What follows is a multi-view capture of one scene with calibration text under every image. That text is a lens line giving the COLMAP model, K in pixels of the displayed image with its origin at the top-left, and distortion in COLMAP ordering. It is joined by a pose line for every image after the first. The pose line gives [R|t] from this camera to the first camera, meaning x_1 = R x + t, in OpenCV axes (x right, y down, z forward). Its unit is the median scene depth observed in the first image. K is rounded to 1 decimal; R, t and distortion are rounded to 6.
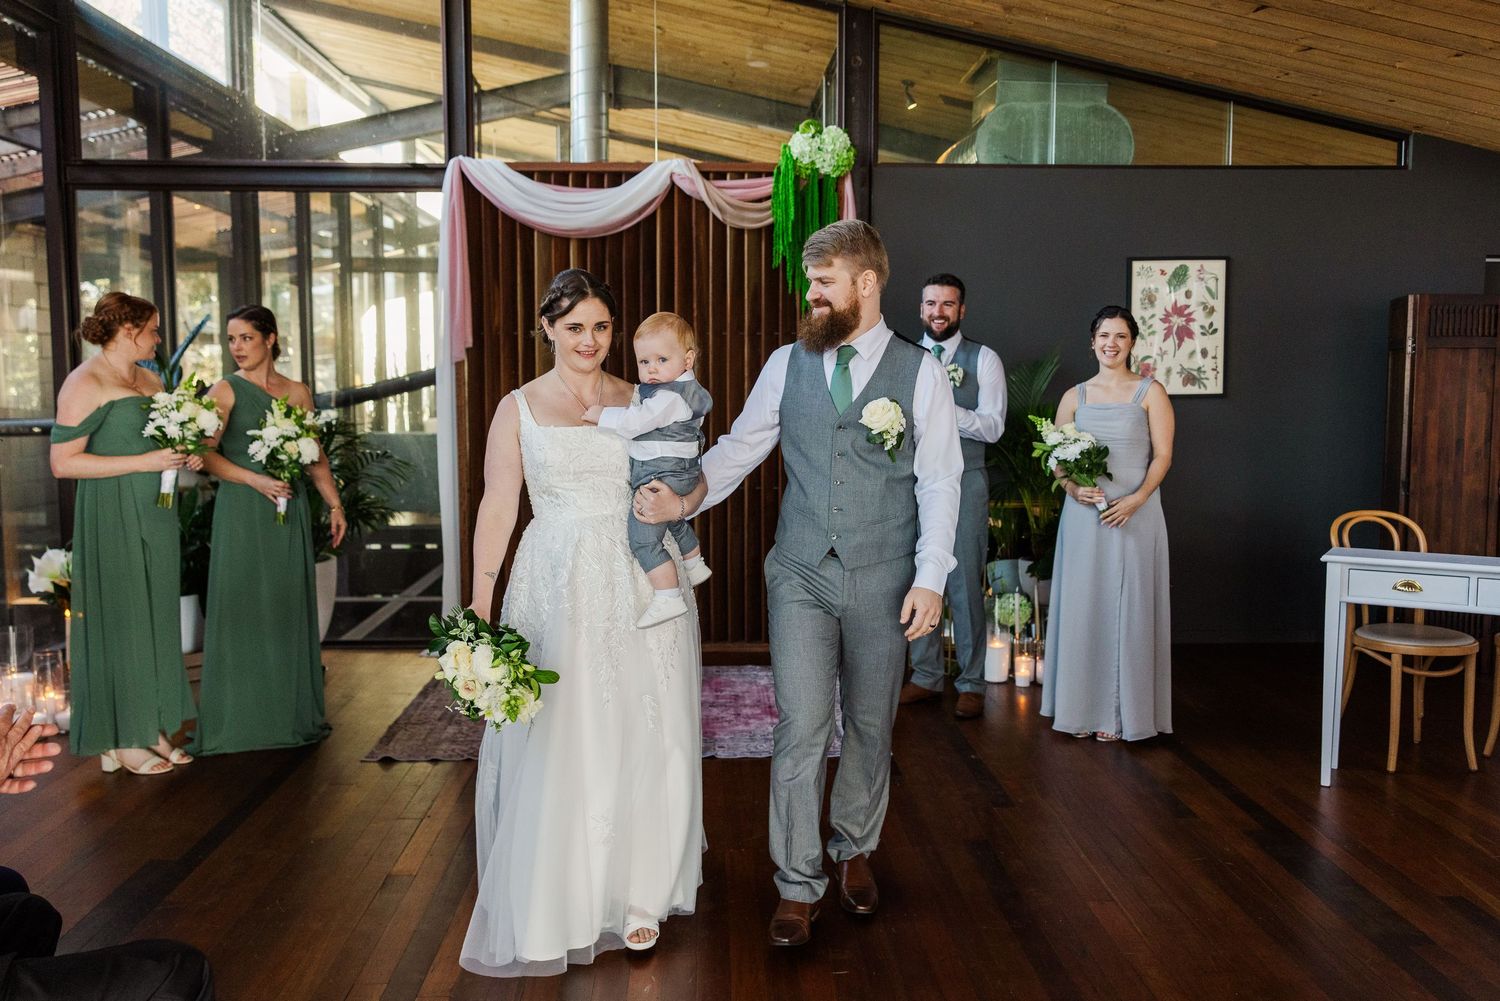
lens RADIAL K [[1257.2, 0, 750.4], [0, 1257.2, 497.9], [0, 0, 1]] dist [-0.003962, 0.001524]
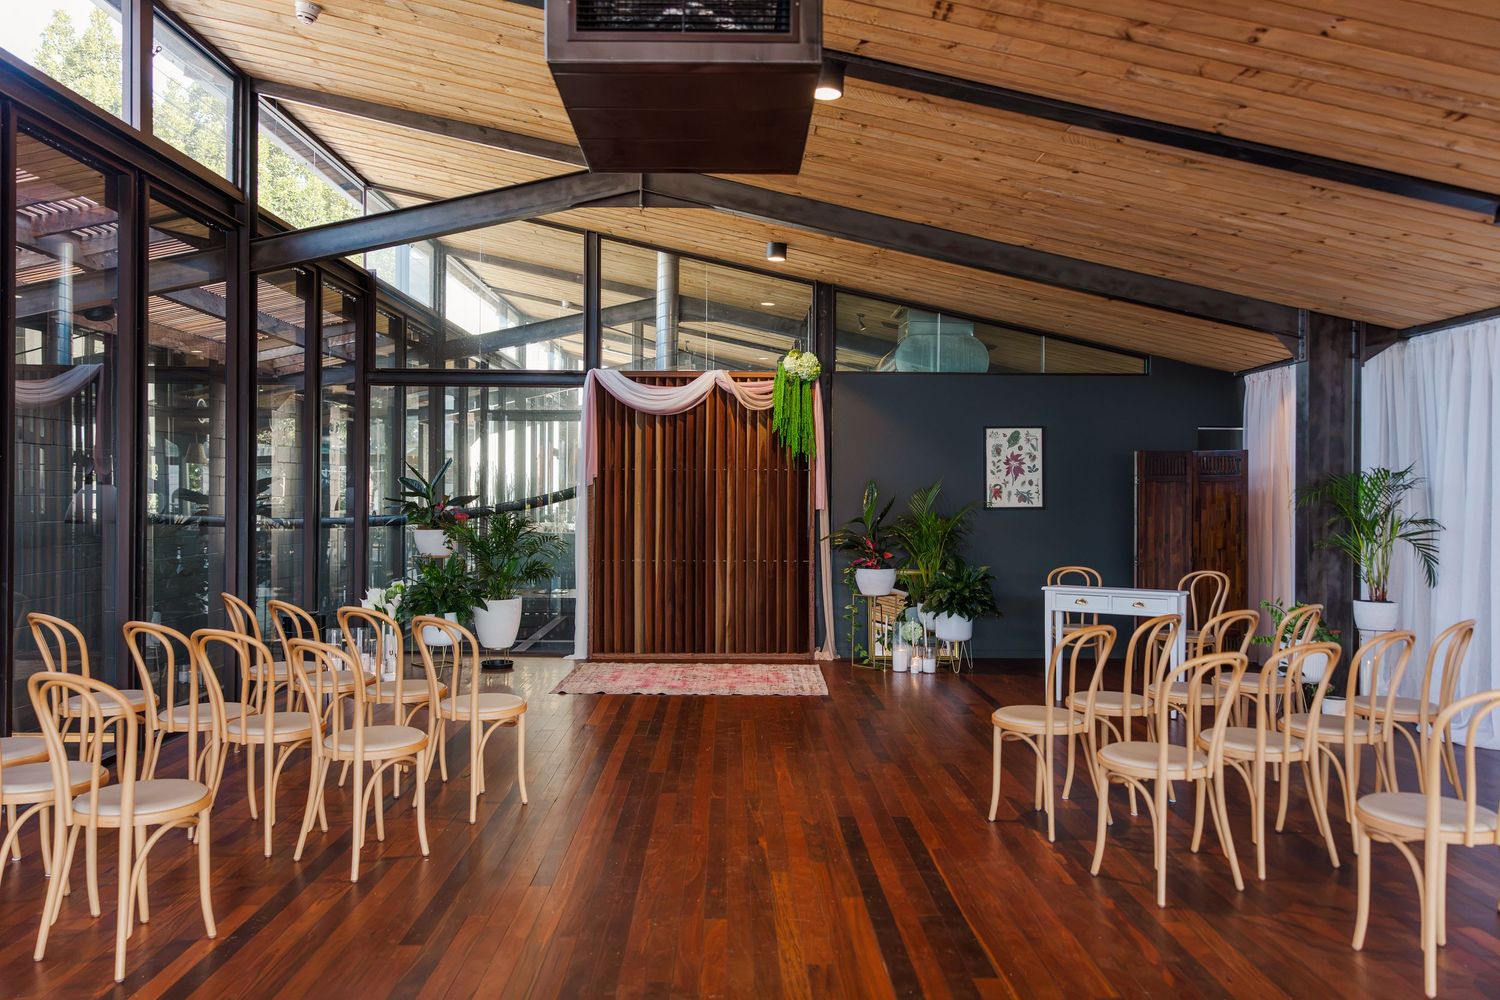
lens RADIAL K [[1257.2, 0, 750.4], [0, 1257.2, 497.4], [0, 0, 1]] dist [-0.003962, 0.001524]
pose [[0.999703, 0.005967, -0.023642, 0.026776], [-0.008129, 0.995683, -0.092463, 0.064166], [0.022988, 0.092628, 0.995435, -0.694572]]
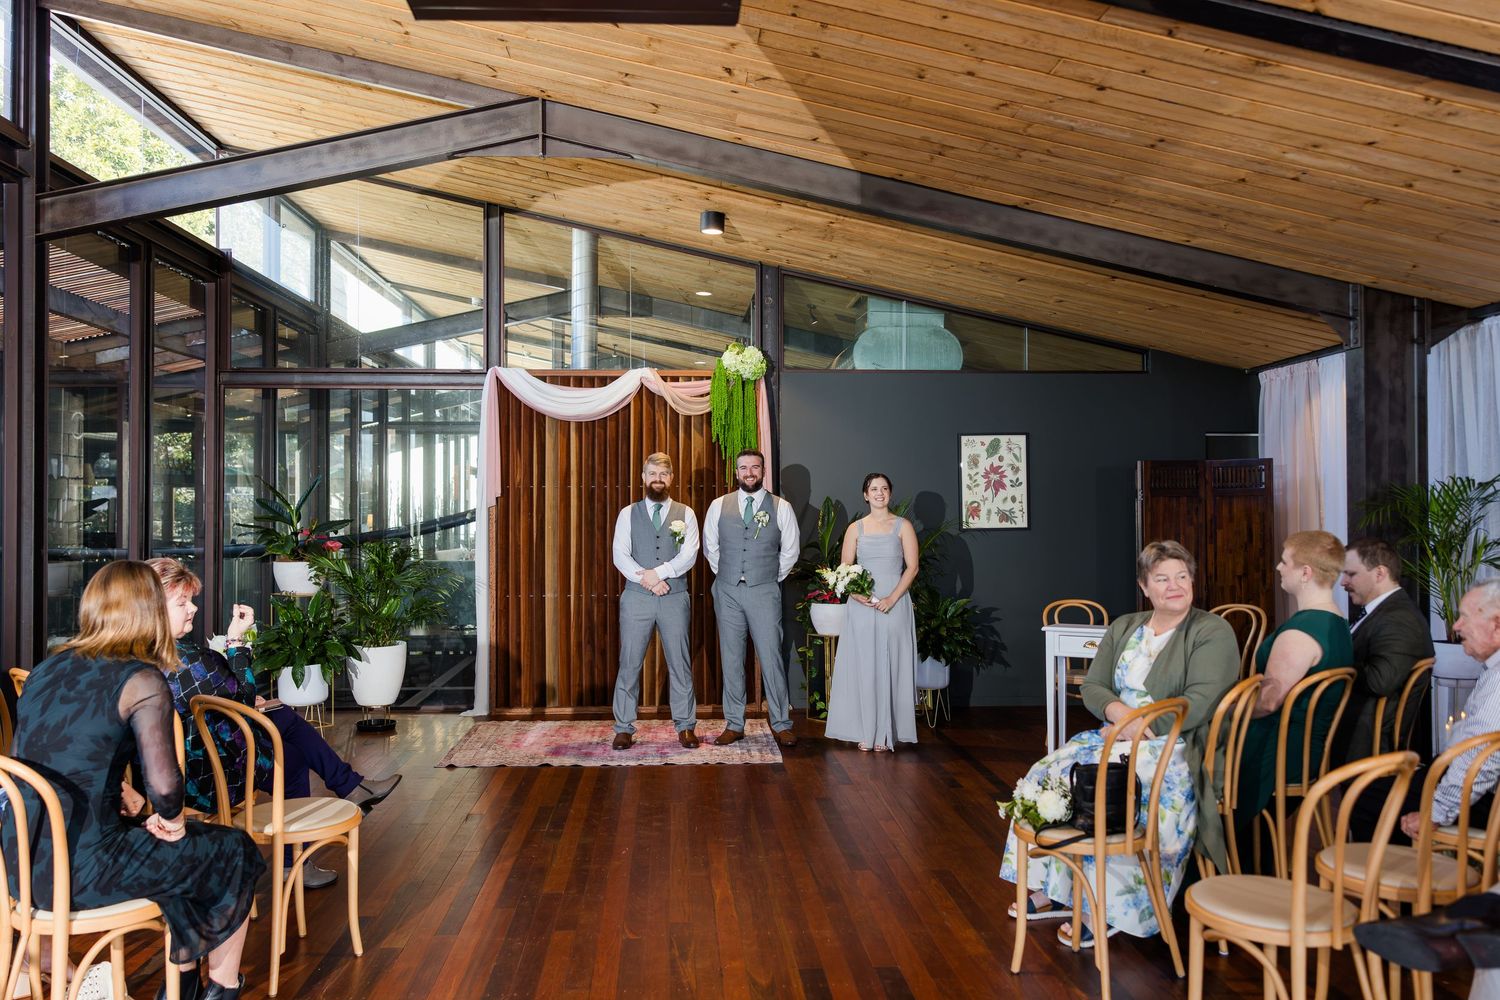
lens RADIAL K [[1257.2, 0, 750.4], [0, 1257.2, 497.4], [0, 0, 1]] dist [-0.003962, 0.001524]
pose [[0.999765, -0.001931, 0.021602, 0.031185], [0.004273, 0.994045, -0.108890, 0.038152], [-0.021263, 0.108957, 0.993819, -0.425763]]
